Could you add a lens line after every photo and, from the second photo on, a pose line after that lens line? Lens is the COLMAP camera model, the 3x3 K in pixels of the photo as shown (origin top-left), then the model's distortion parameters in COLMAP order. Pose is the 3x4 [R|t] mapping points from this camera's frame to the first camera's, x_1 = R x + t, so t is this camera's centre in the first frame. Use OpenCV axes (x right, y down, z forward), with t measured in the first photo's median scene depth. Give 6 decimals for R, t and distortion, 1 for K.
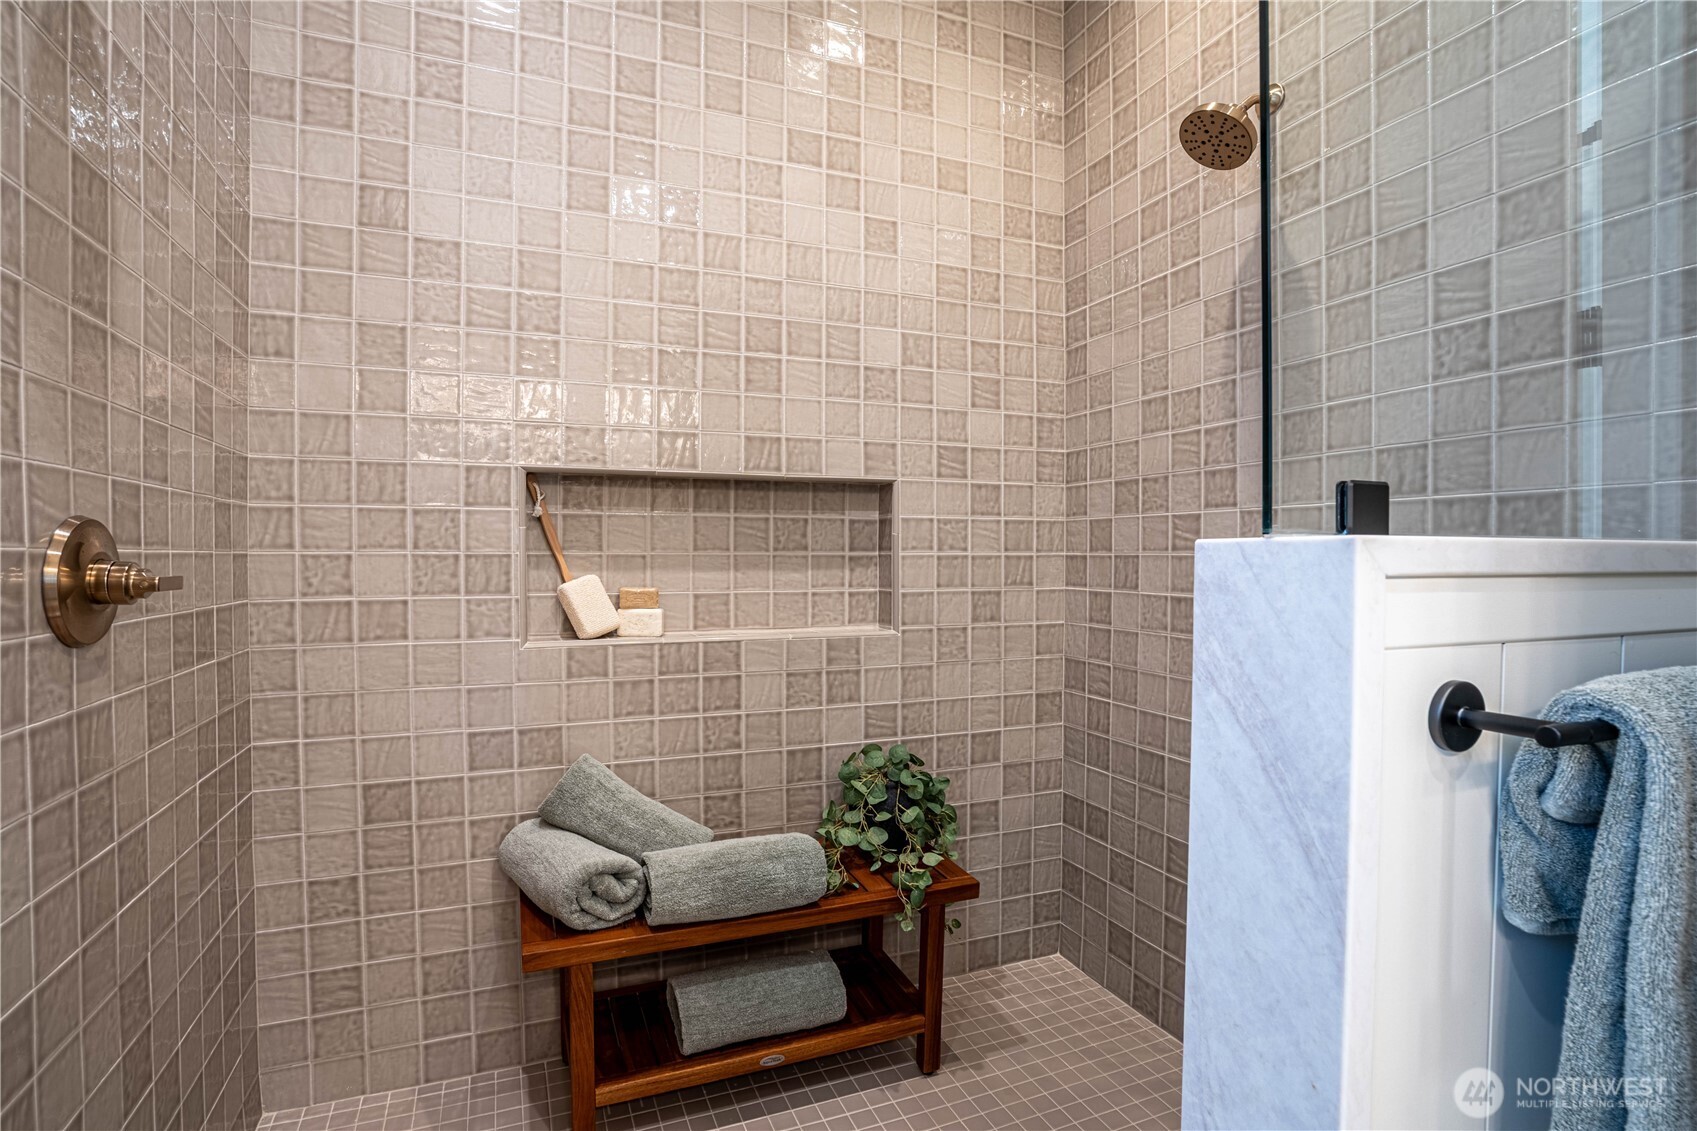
lens RADIAL K [[836.2, 0, 848.5], [0, 836.2, 565.5], [0, 0, 1]] dist [-0.061153, 0.027361]
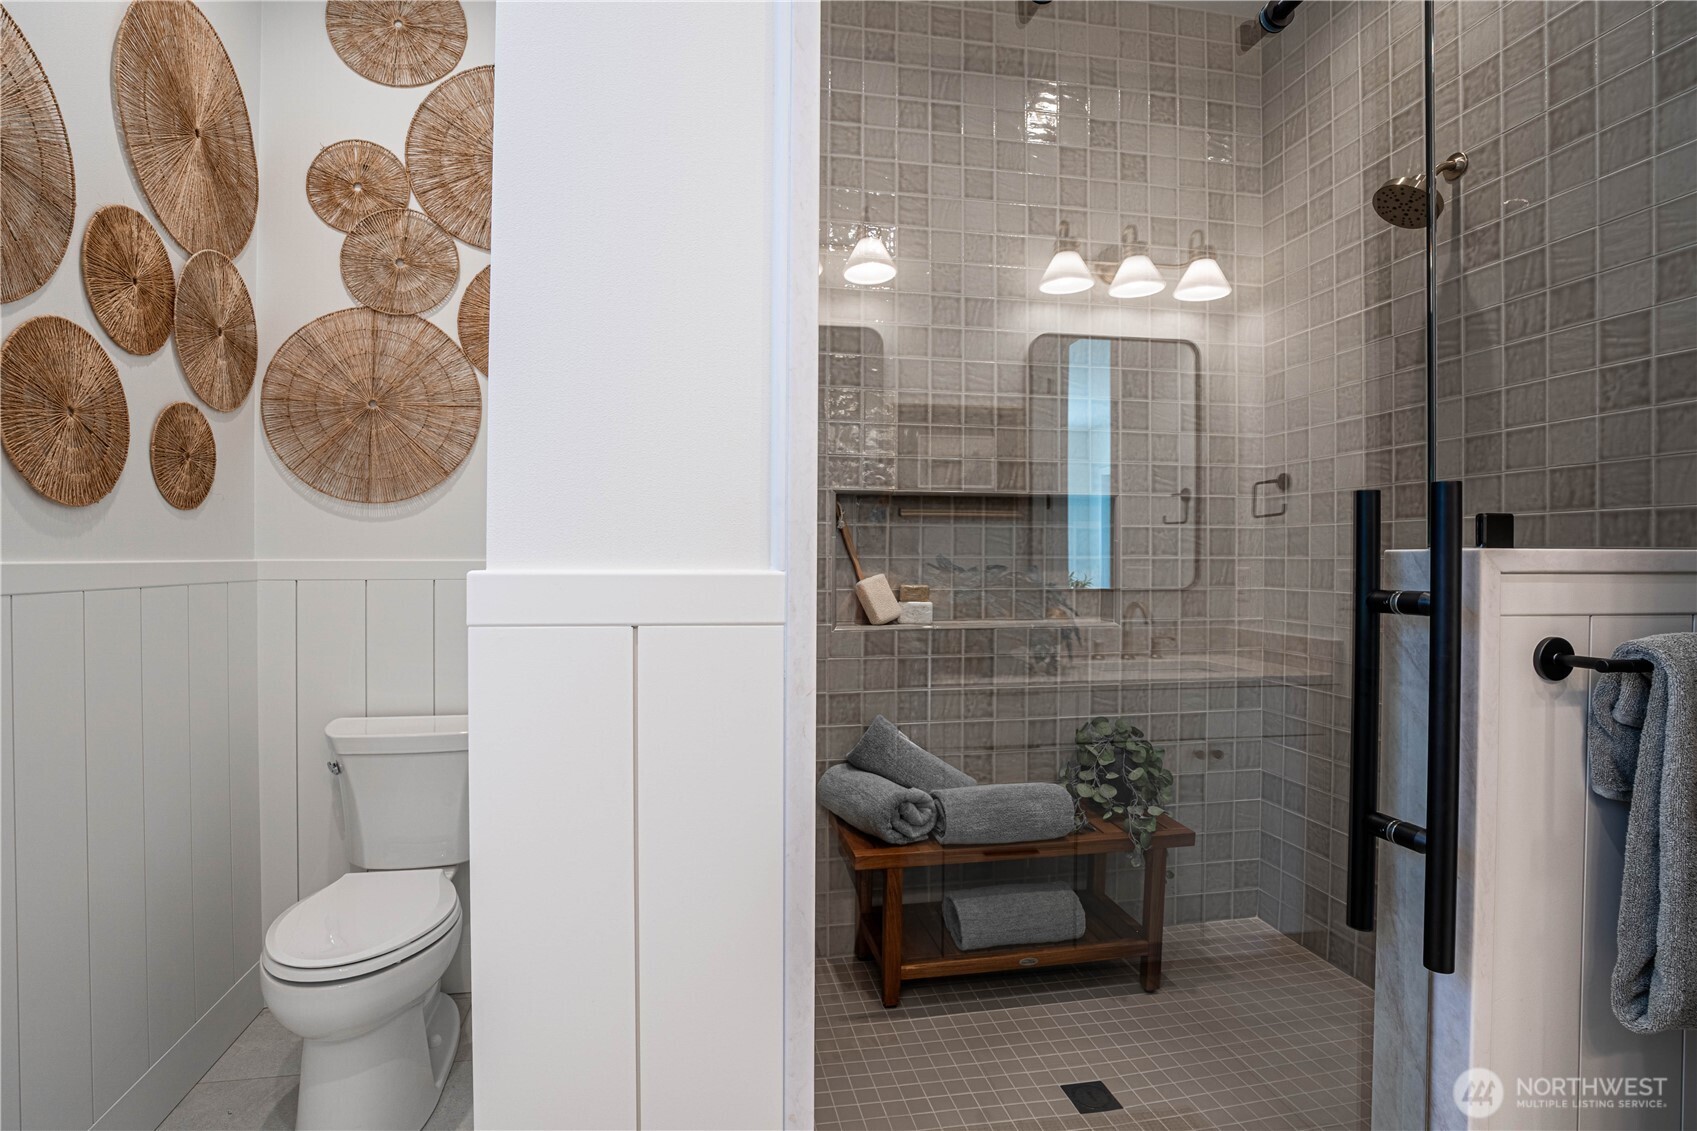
lens RADIAL K [[903.9, 0, 851.8], [0, 903.9, 562.4], [0, 0, 1]] dist [-0.065655, 0.029853]
pose [[0.988691, 0.001054, -0.149963, -0.141892], [-0.002139, 0.999973, -0.007072, 0.002804], [0.149951, 0.007312, 0.988666, -0.354345]]
